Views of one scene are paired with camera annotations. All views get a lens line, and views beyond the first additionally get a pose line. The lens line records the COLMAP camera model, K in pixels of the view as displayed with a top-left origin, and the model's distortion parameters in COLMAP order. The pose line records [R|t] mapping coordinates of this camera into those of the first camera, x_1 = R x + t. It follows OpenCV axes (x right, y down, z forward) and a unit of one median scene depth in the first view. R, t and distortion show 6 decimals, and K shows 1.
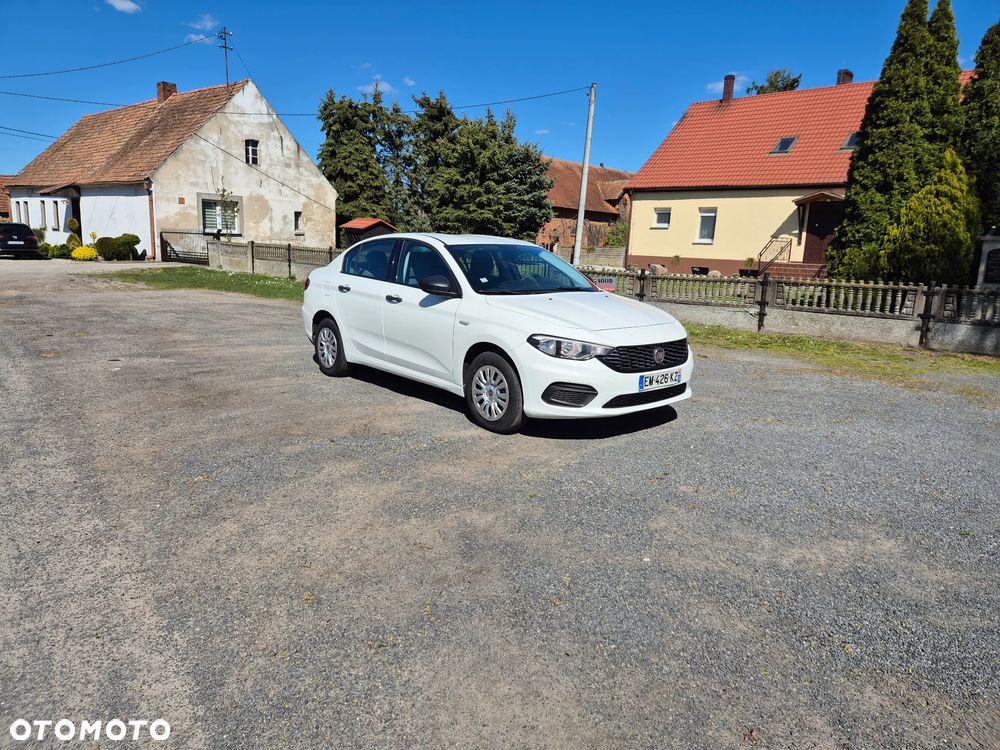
lens RADIAL K [[659.3, 0, 500.0], [0, 659.3, 375.0], [0, 0, 1]] dist [0.083649, -0.082695]
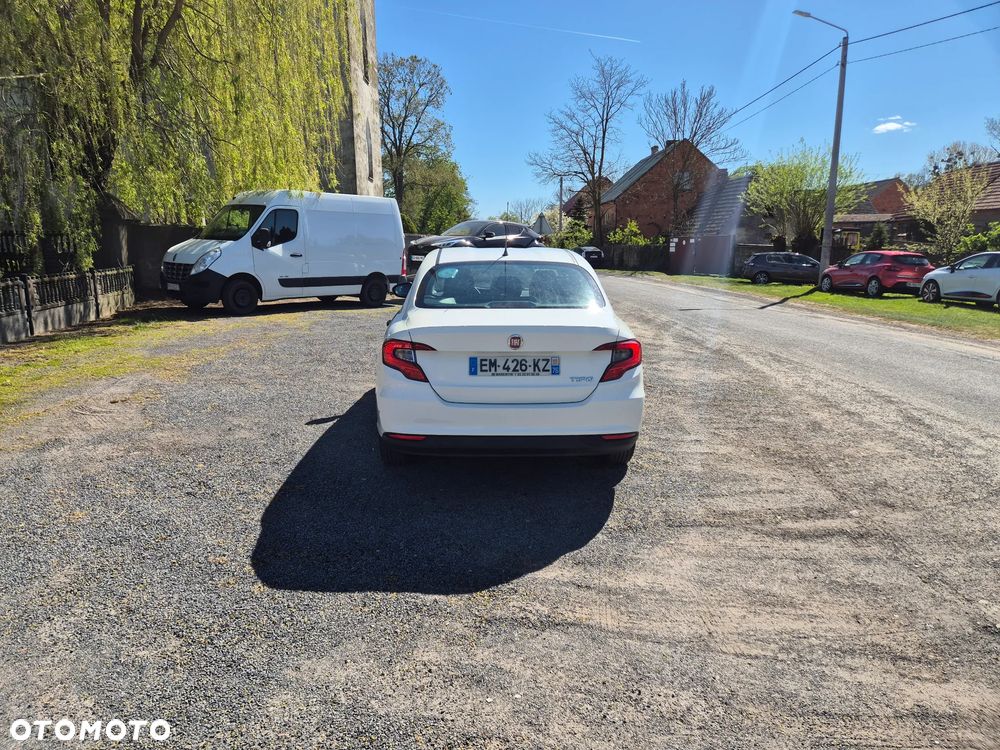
lens RADIAL K [[663.3, 0, 488.8], [0, 663.3, 377.4], [0, 0, 1]] dist [0.074990, -0.052314]
pose [[-0.767572, -0.156589, 0.621541, -0.317073], [0.101892, 0.927559, 0.359518, -0.191682], [-0.632813, 0.339286, -0.696012, 0.866070]]
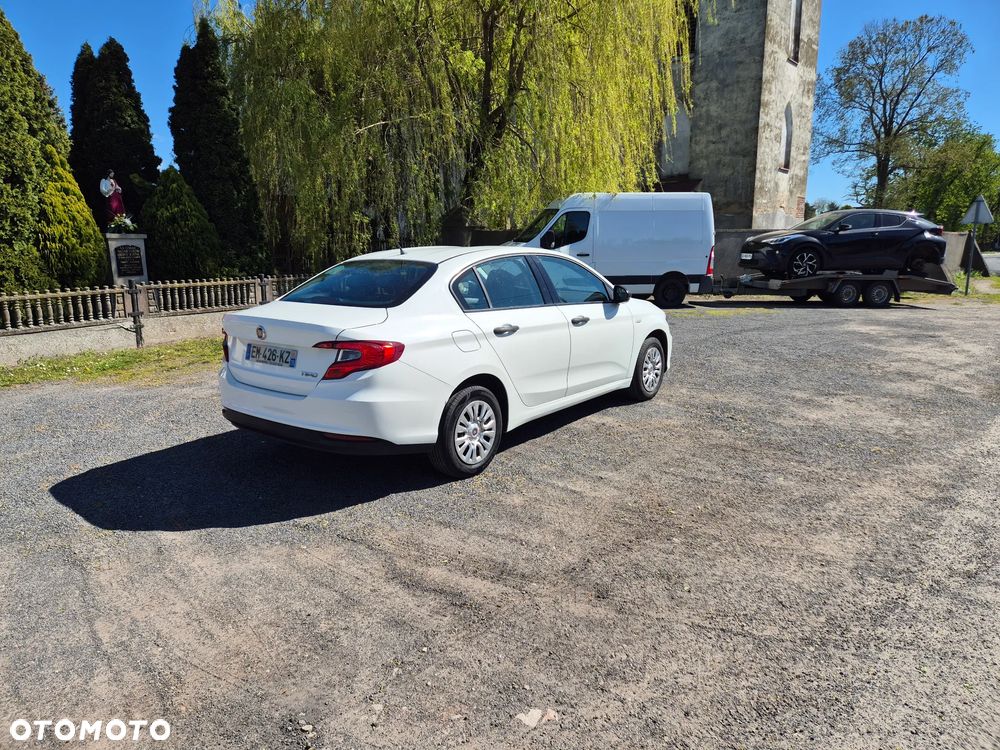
lens RADIAL K [[663.0, 0, 495.3], [0, 663.0, 377.3], [0, 0, 1]] dist [0.075196, -0.058742]
pose [[-0.182674, -0.219109, 0.958447, -0.477230], [0.198373, 0.946587, 0.254206, -0.137864], [-0.962953, 0.236567, -0.129451, 0.583378]]
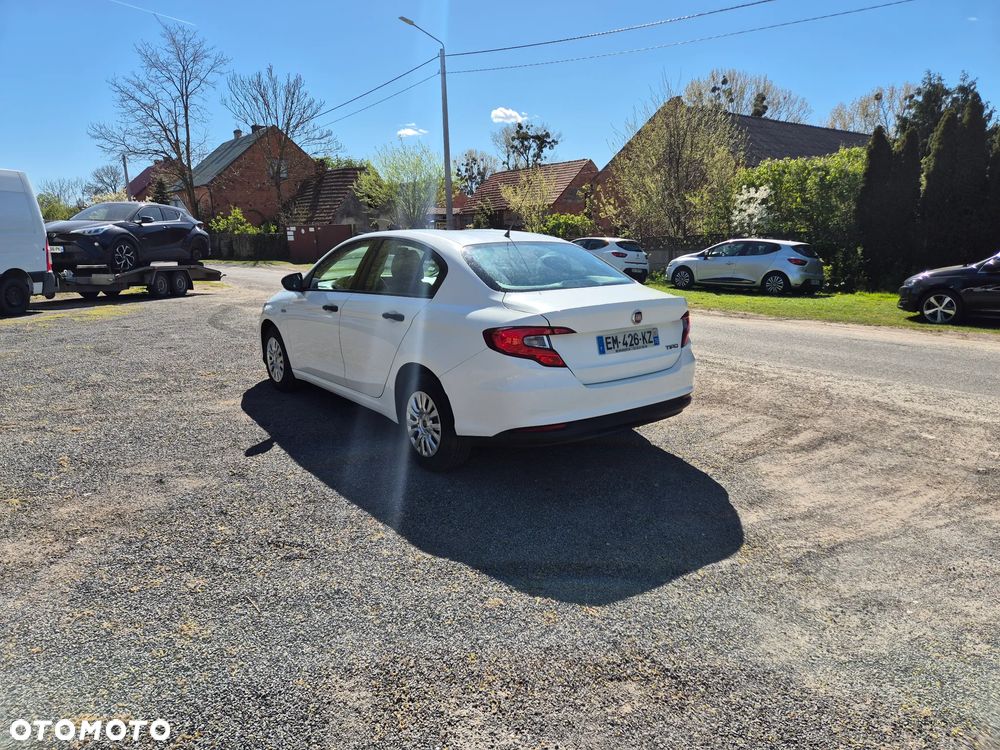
lens RADIAL K [[663.3, 0, 488.8], [0, 663.3, 377.4], [0, 0, 1]] dist [0.074990, -0.052314]
pose [[-0.997093, -0.037323, 0.066421, -0.091712], [-0.007449, 0.915373, 0.402537, -0.196482], [-0.075824, 0.400872, -0.912991, 0.944714]]
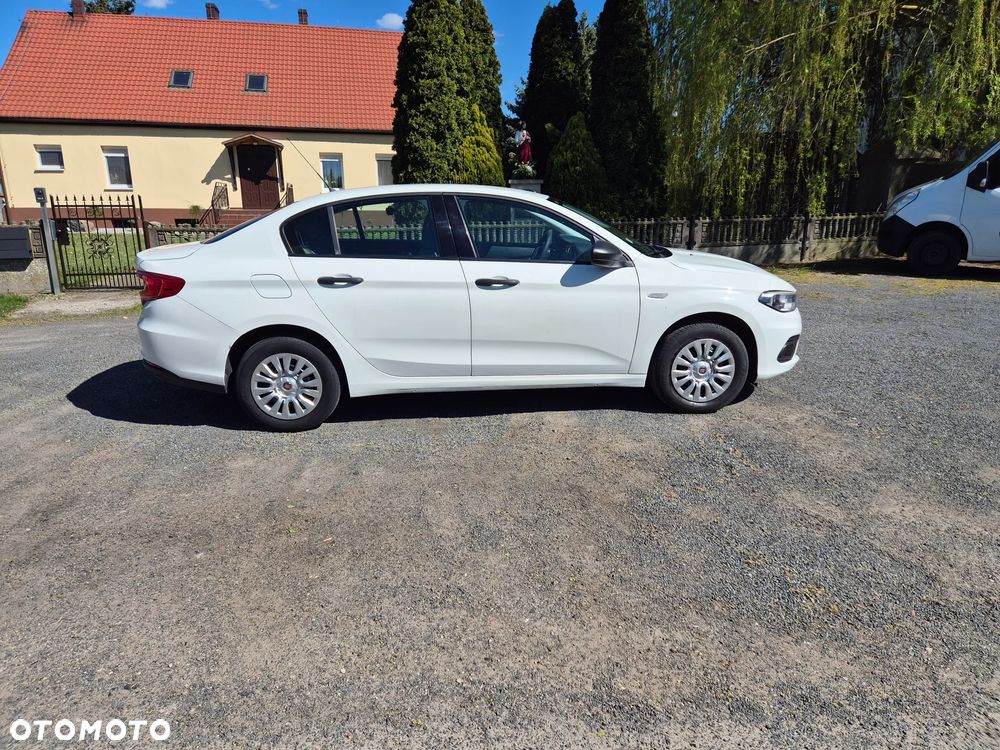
lens RADIAL K [[663.0, 0, 495.3], [0, 663.0, 377.3], [0, 0, 1]] dist [0.075196, -0.058742]
pose [[0.586965, -0.245657, 0.771443, -0.338163], [0.182843, 0.968460, 0.169275, -0.064237], [-0.788695, 0.041694, 0.613369, 0.270577]]
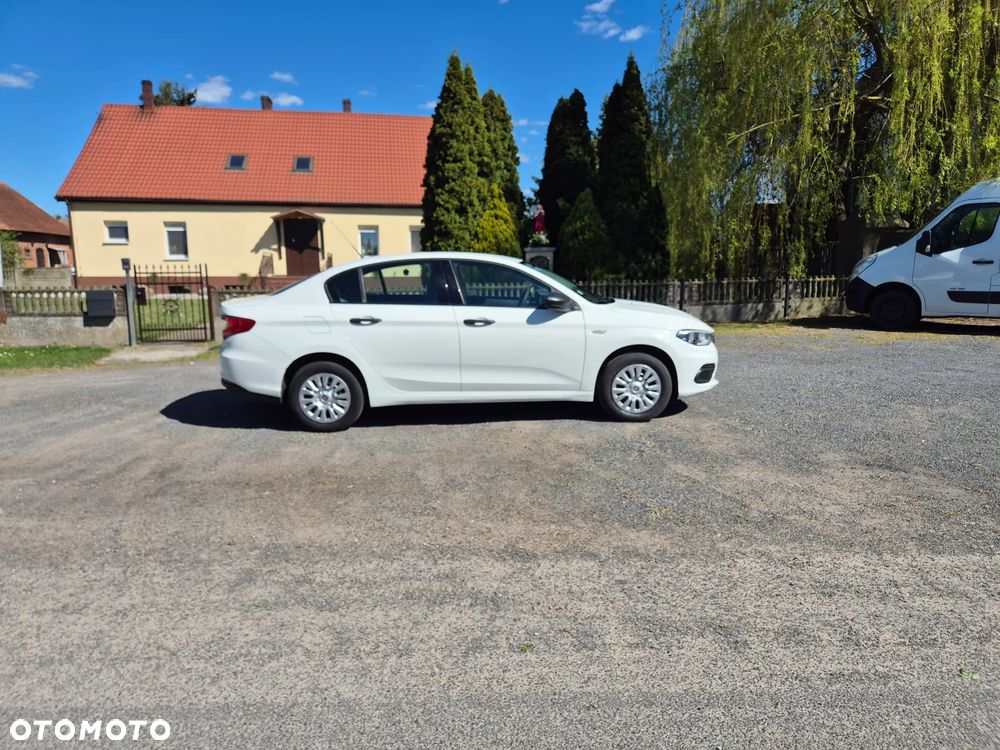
lens RADIAL K [[670.1, 0, 500.0], [0, 670.1, 375.0], [0, 0, 1]] dist [0.066553, -0.054413]
pose [[0.620780, -0.166895, 0.766014, -0.416577], [0.184782, 0.980699, 0.063921, -0.045150], [-0.761897, 0.101864, 0.639637, 0.173031]]
